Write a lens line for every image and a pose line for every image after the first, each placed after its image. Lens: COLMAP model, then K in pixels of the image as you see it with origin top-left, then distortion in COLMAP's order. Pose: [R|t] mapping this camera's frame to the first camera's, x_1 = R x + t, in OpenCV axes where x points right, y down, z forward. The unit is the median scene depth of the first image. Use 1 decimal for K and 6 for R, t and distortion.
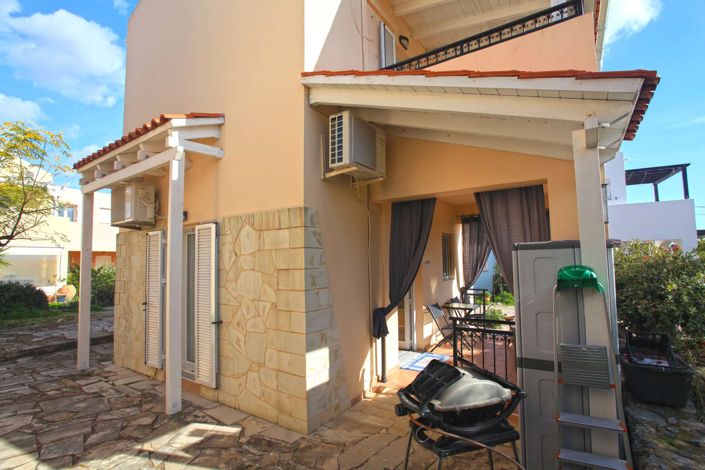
lens RADIAL K [[343.9, 0, 352.5], [0, 343.9, 235.0], [0, 0, 1]] dist [-0.068350, 0.019960]
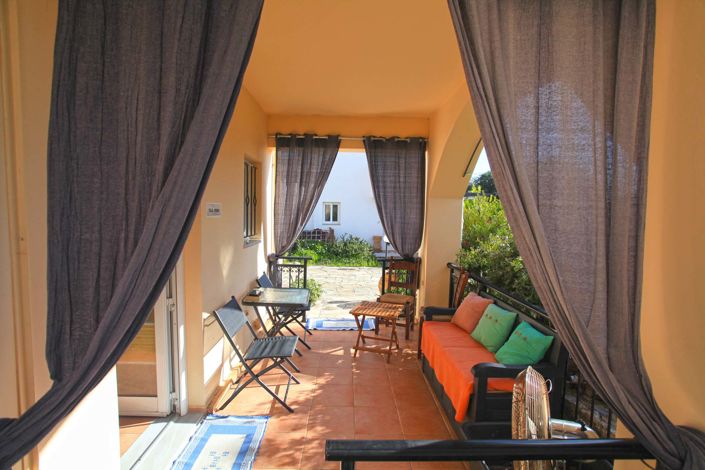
lens RADIAL K [[343.9, 0, 352.5], [0, 343.9, 235.0], [0, 0, 1]] dist [-0.068350, 0.019960]
pose [[0.814851, -0.006214, 0.579638, 0.094485], [-0.077655, 0.989759, 0.119779, 0.037916], [-0.574446, -0.142614, 0.806023, 0.466116]]
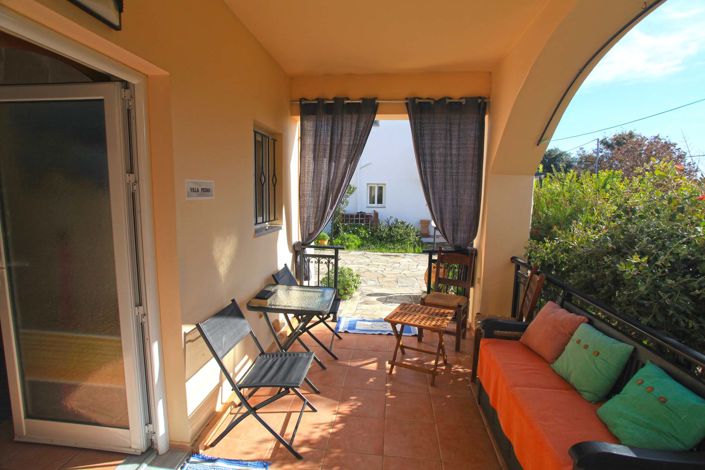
lens RADIAL K [[343.9, 0, 352.5], [0, 343.9, 235.0], [0, 0, 1]] dist [-0.068350, 0.019960]
pose [[0.887082, -0.026365, 0.460858, 0.169181], [-0.063831, 0.981770, 0.179032, 0.045845], [-0.457177, -0.188233, 0.869228, 0.548601]]
